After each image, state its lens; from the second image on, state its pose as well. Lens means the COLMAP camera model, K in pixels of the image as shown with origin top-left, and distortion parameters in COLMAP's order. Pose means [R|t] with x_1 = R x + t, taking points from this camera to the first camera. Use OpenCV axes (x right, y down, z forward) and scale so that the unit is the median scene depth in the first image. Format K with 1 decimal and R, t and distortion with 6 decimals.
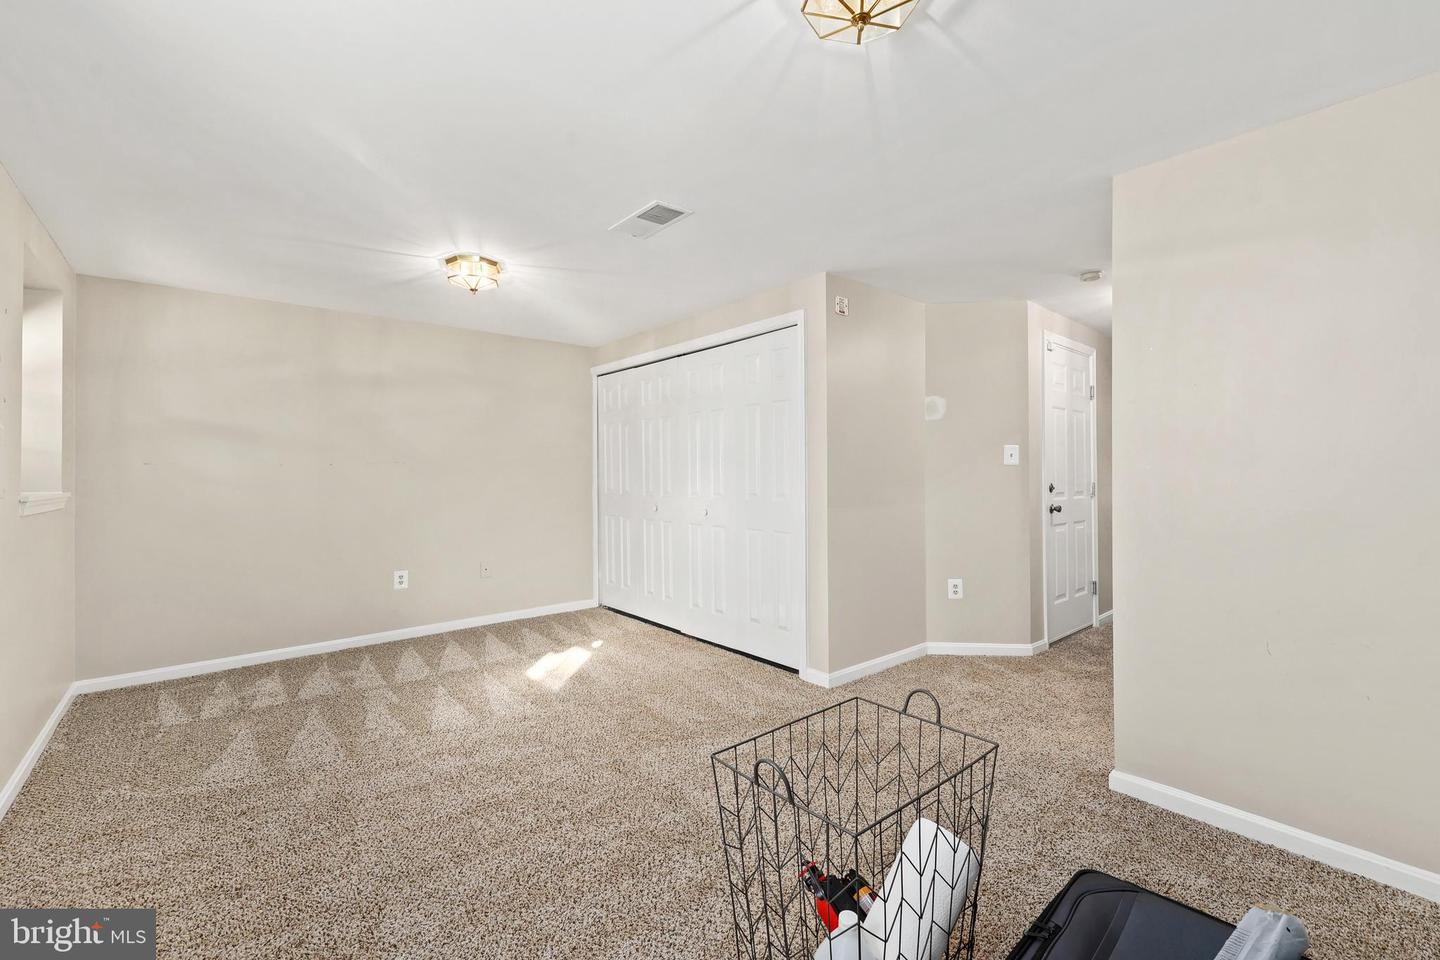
lens RADIAL K [[592.2, 0, 716.8], [0, 592.2, 472.7], [0, 0, 1]] dist [0.000894, 0.000179]
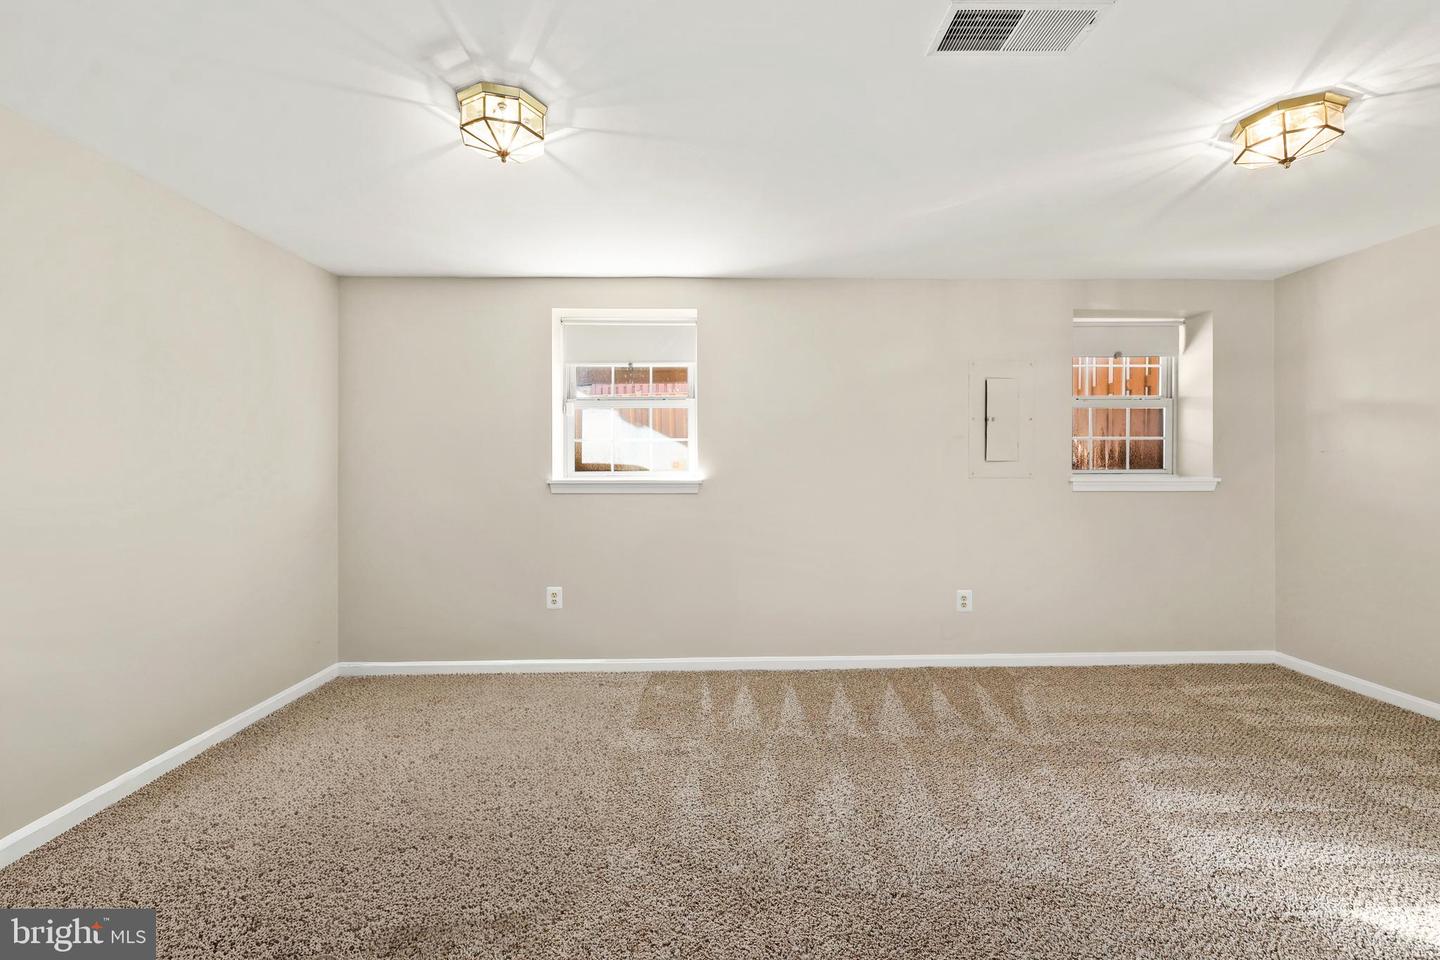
lens RADIAL K [[592.2, 0, 716.8], [0, 592.2, 472.7], [0, 0, 1]] dist [0.000894, 0.000179]
pose [[-0.636318, 0.010305, -0.771358, 0.427531], [0.009897, 0.999938, 0.005194, 0.008166], [0.771363, -0.004329, -0.636380, 0.950446]]
